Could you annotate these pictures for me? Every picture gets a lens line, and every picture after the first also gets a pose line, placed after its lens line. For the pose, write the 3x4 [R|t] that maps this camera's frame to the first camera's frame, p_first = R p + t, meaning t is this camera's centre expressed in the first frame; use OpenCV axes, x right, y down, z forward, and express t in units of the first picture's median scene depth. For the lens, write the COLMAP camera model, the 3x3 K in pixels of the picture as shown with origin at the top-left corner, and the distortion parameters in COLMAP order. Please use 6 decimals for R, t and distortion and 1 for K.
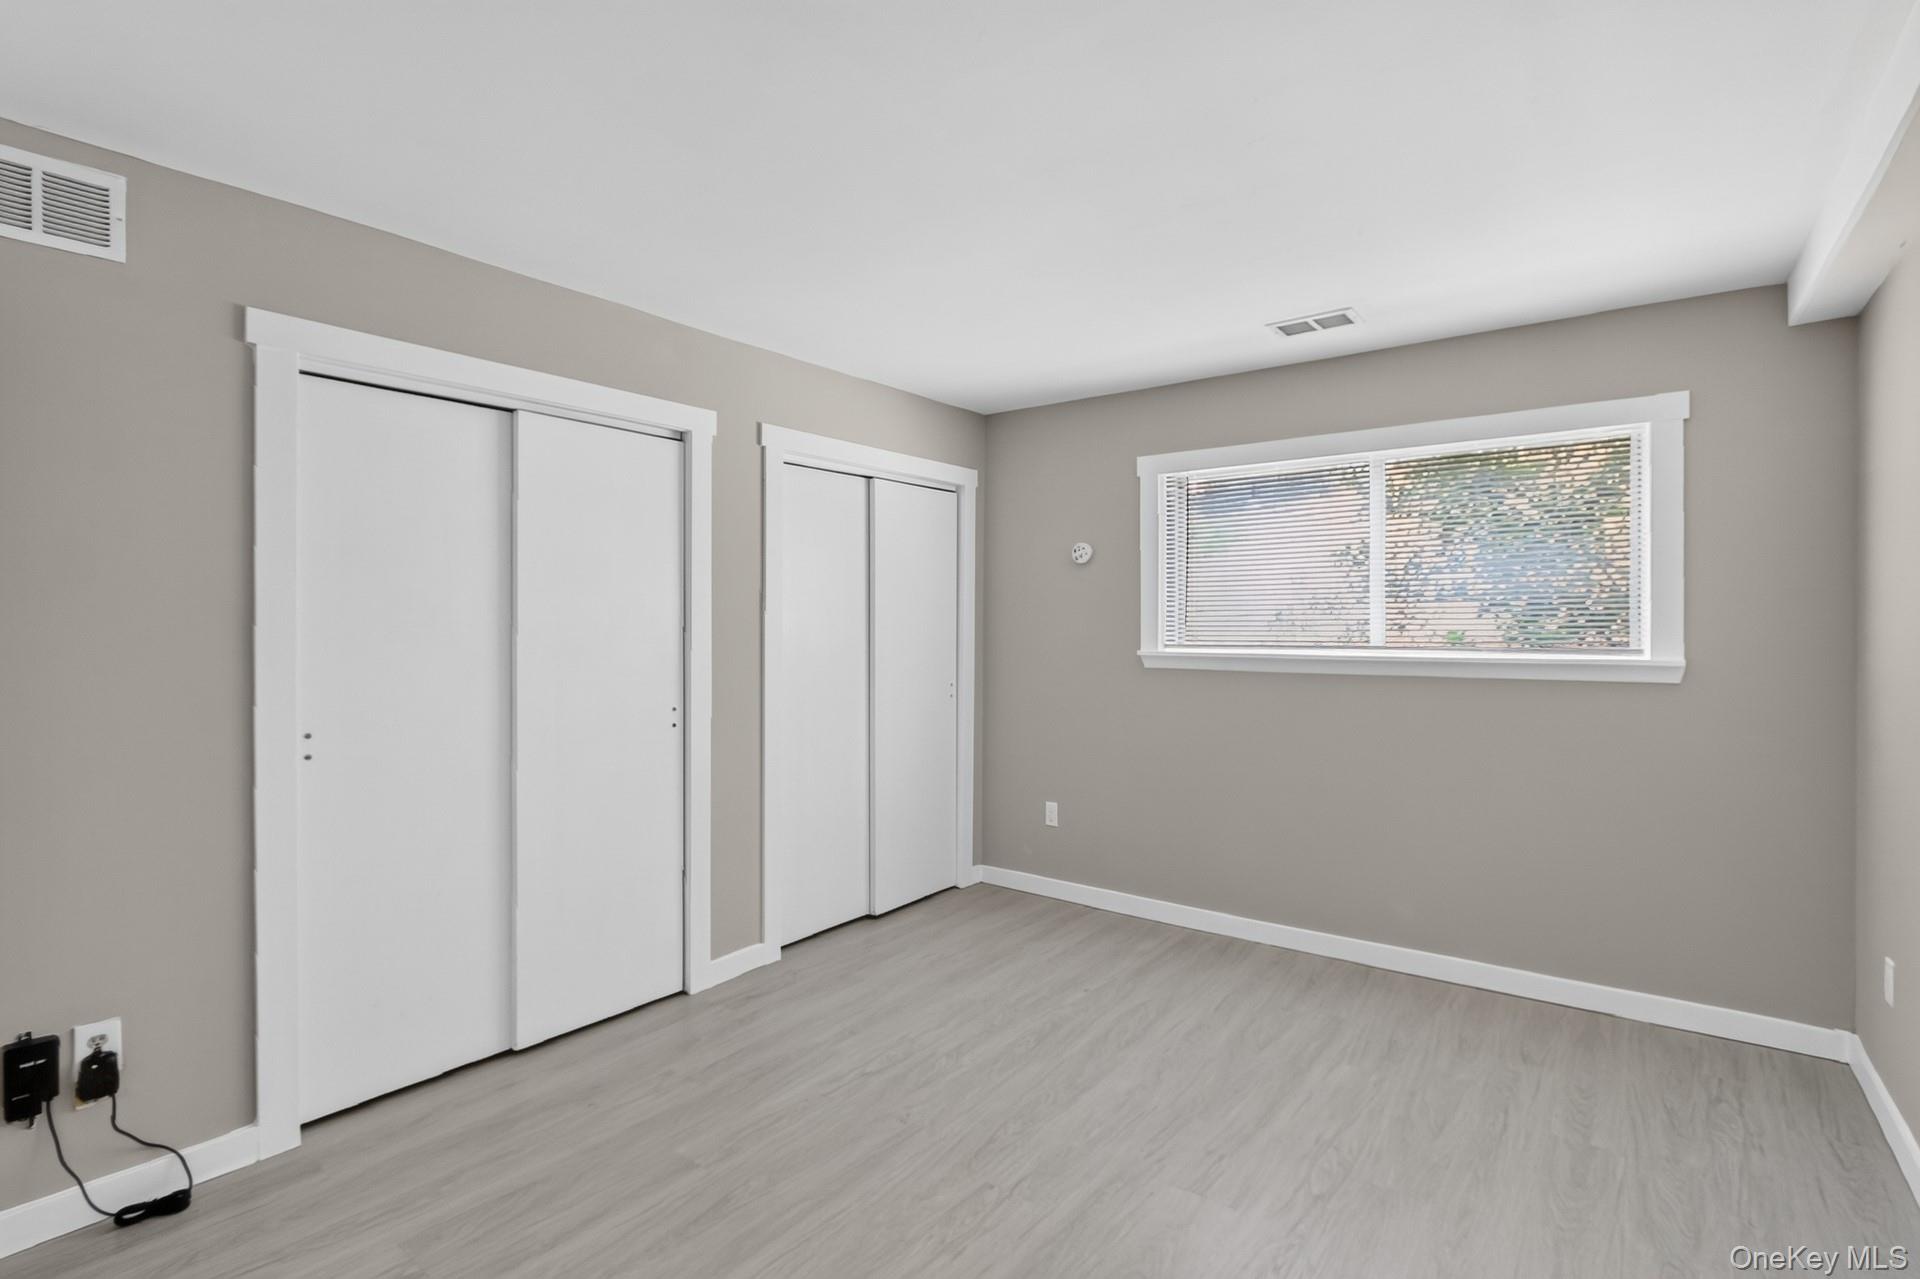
lens RADIAL K [[911.1, 0, 960.0], [0, 911.1, 639.5], [0, 0, 1]] dist [-0.000999, -0.000137]
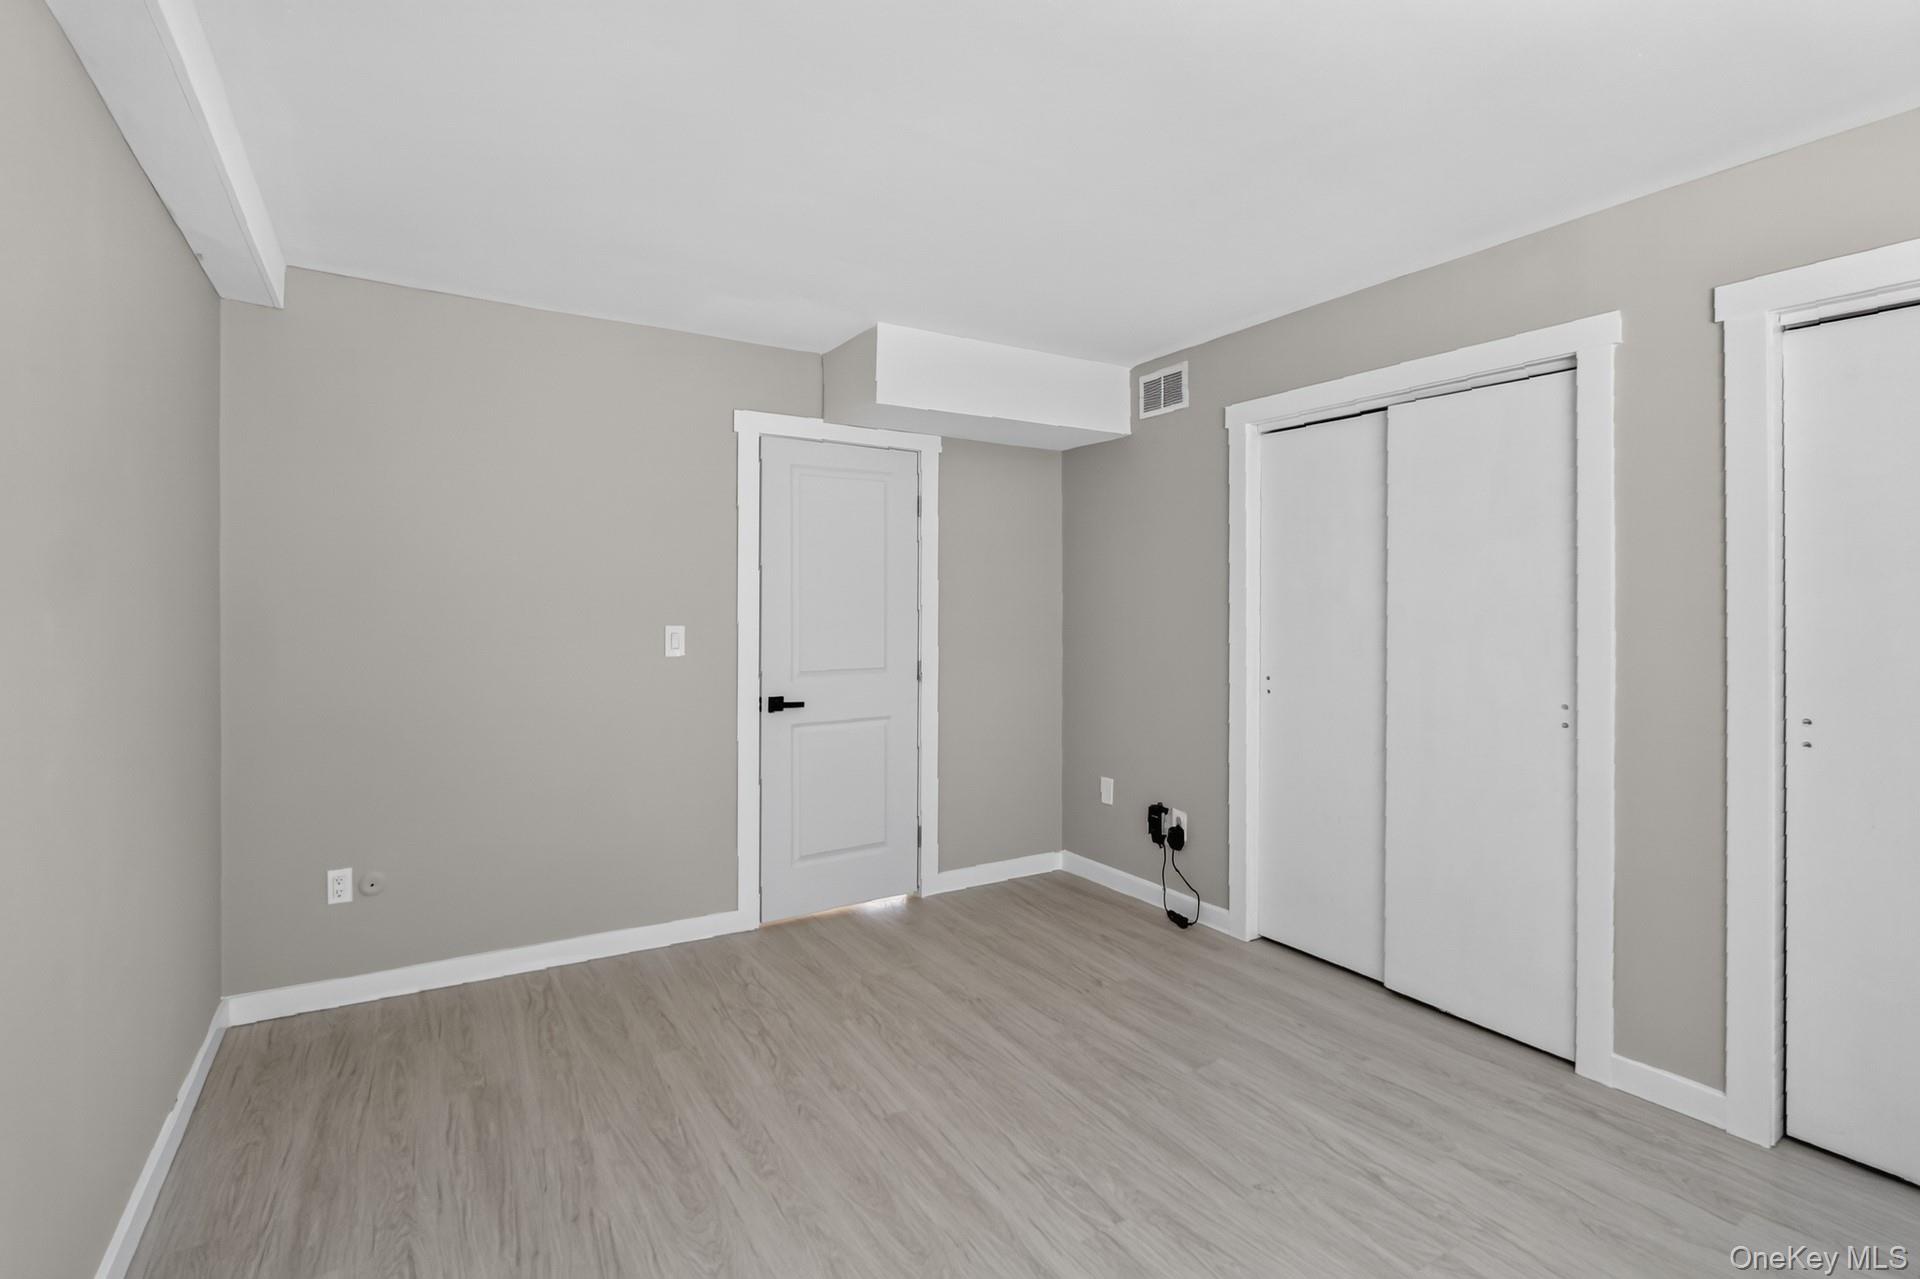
lens RADIAL K [[893.1, 0, 949.8], [0, 893.1, 627.0], [0, 0, 1]] dist [-0.013761, 0.000051]
pose [[-0.365191, 0.028078, -0.930509, 0.734410], [-0.008258, 0.999408, 0.033398, -0.018258], [0.930896, 0.019881, -0.364743, 0.938251]]
